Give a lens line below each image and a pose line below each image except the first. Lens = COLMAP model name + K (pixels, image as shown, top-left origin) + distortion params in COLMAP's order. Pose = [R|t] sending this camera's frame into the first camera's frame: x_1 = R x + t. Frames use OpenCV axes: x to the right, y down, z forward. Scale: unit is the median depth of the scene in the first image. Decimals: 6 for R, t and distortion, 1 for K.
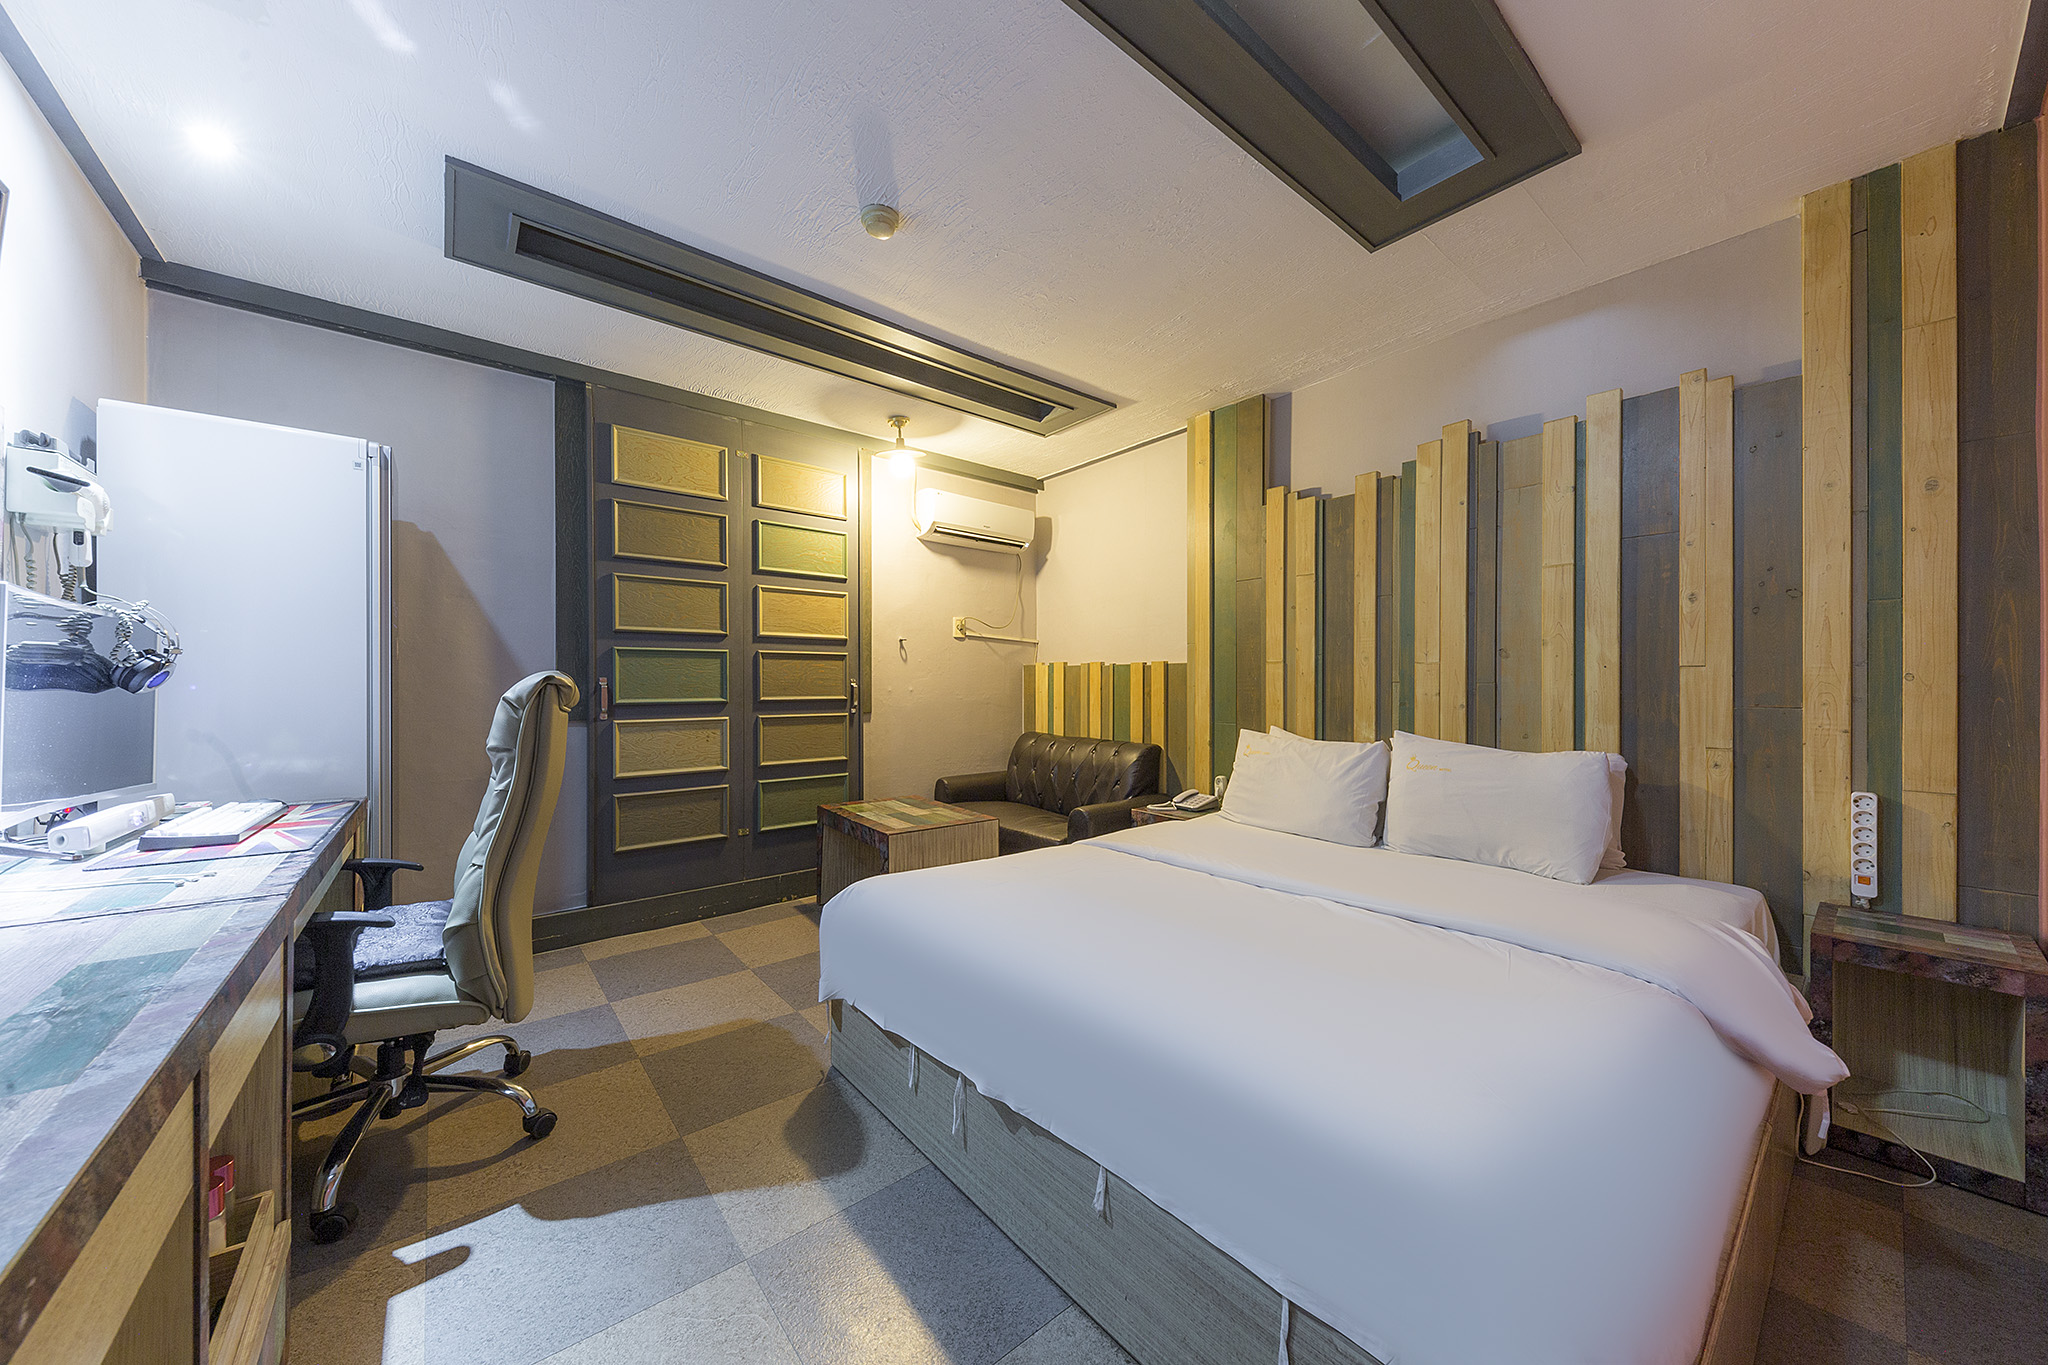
lens RADIAL K [[714.2, 0, 1047.3], [0, 714.2, 688.2], [0, 0, 1]] dist [0.002211, -0.000557]
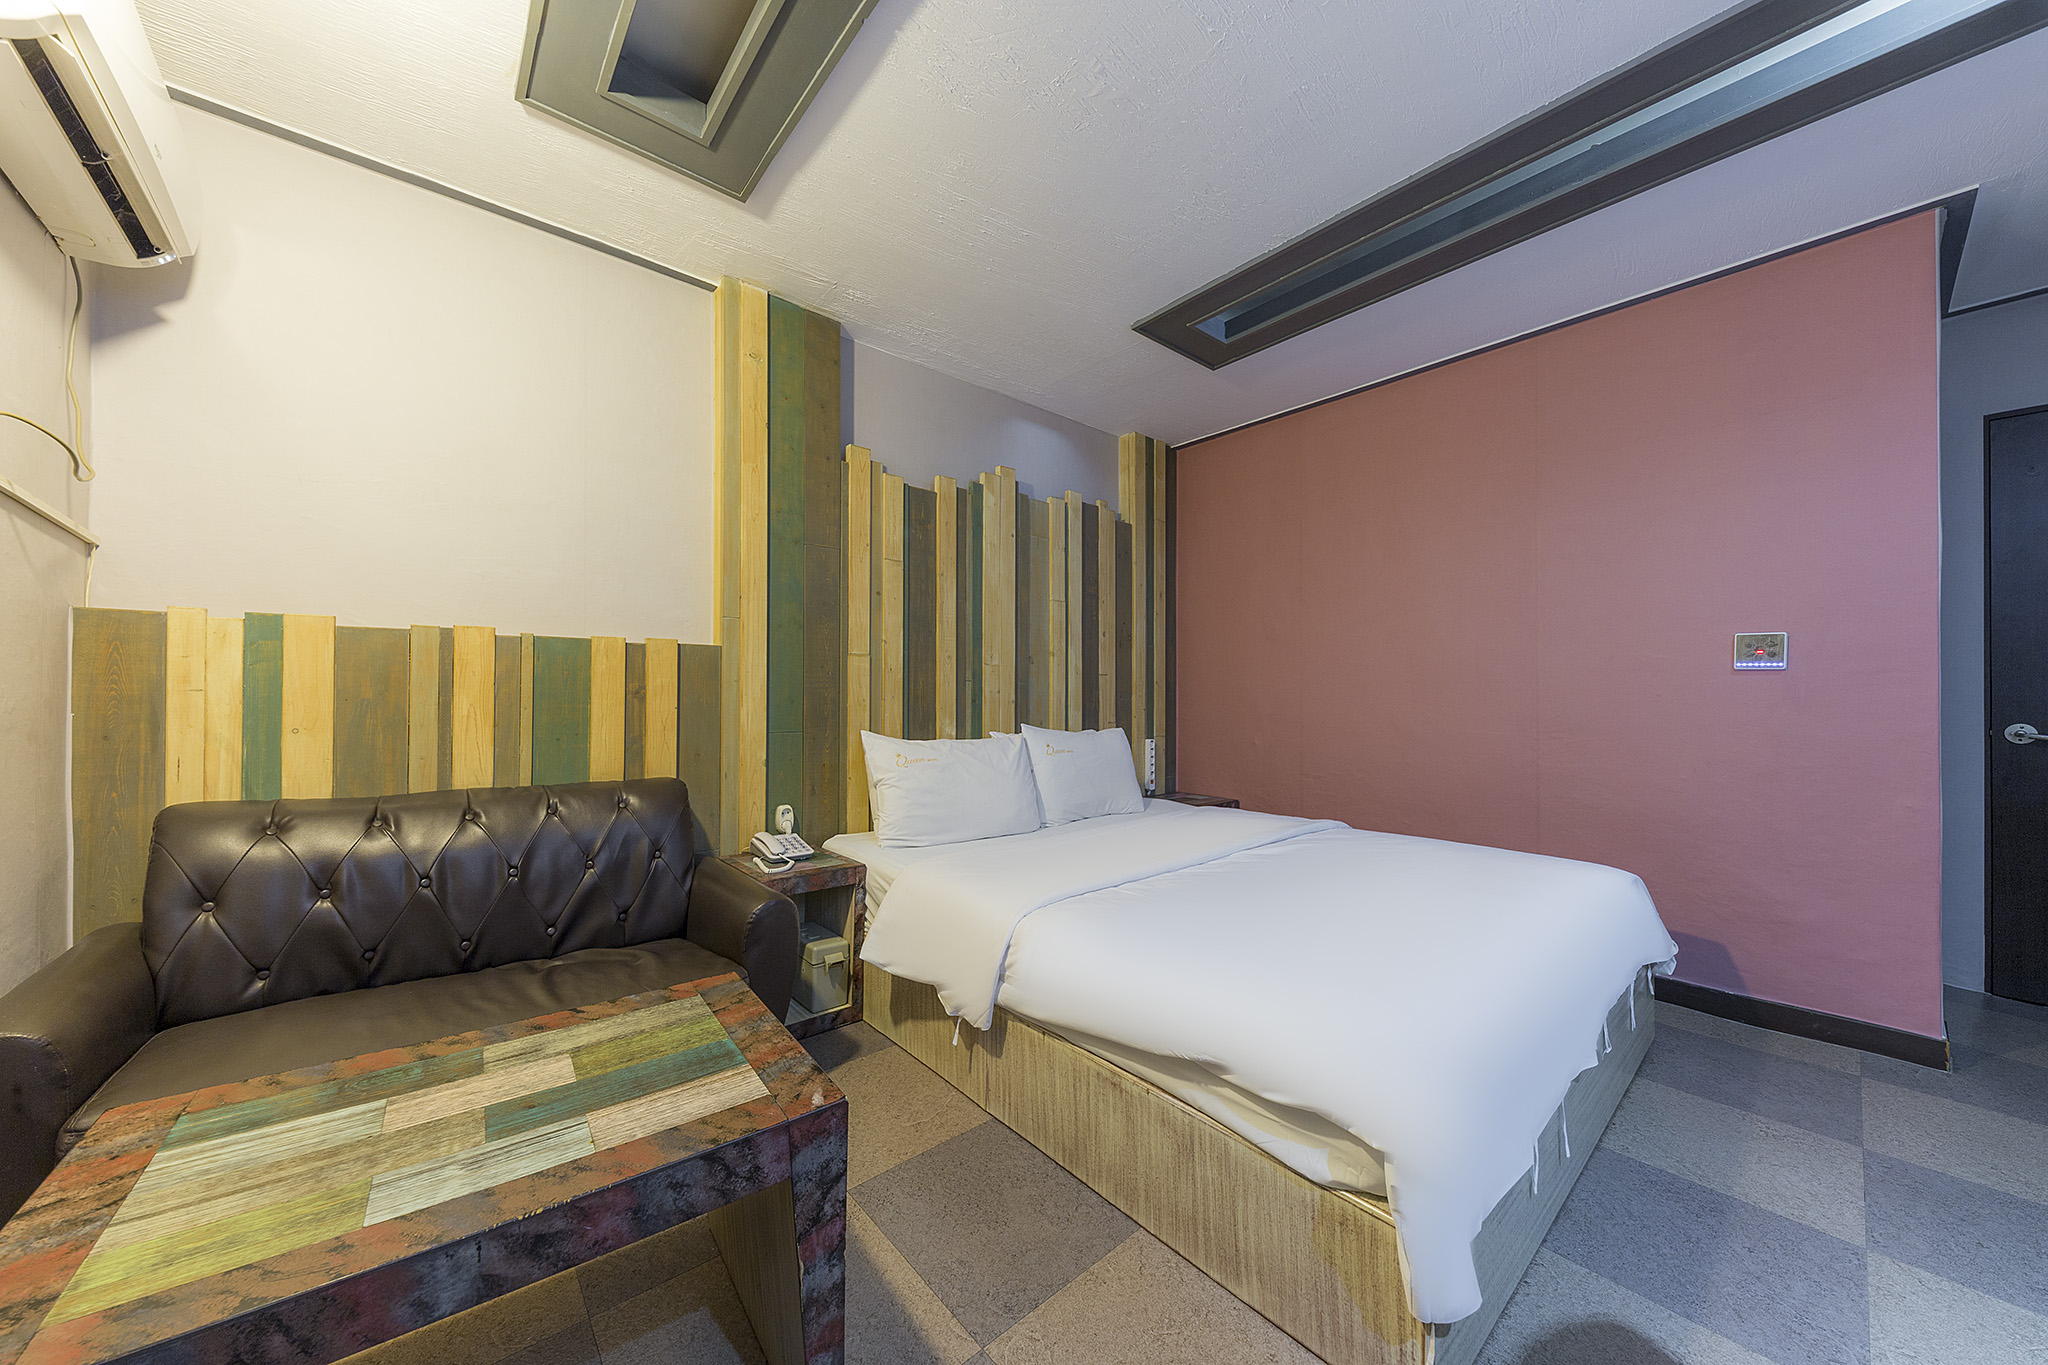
lens RADIAL K [[714.2, 0, 982.0], [0, 714.2, 688.4], [0, 0, 1]] dist [0.002211, -0.000557]
pose [[-0.001206, 0.004894, 0.999987, -0.550589], [-0.001725, 0.999987, -0.004897, 0.007674], [-0.999998, -0.001731, -0.001198, 0.905591]]
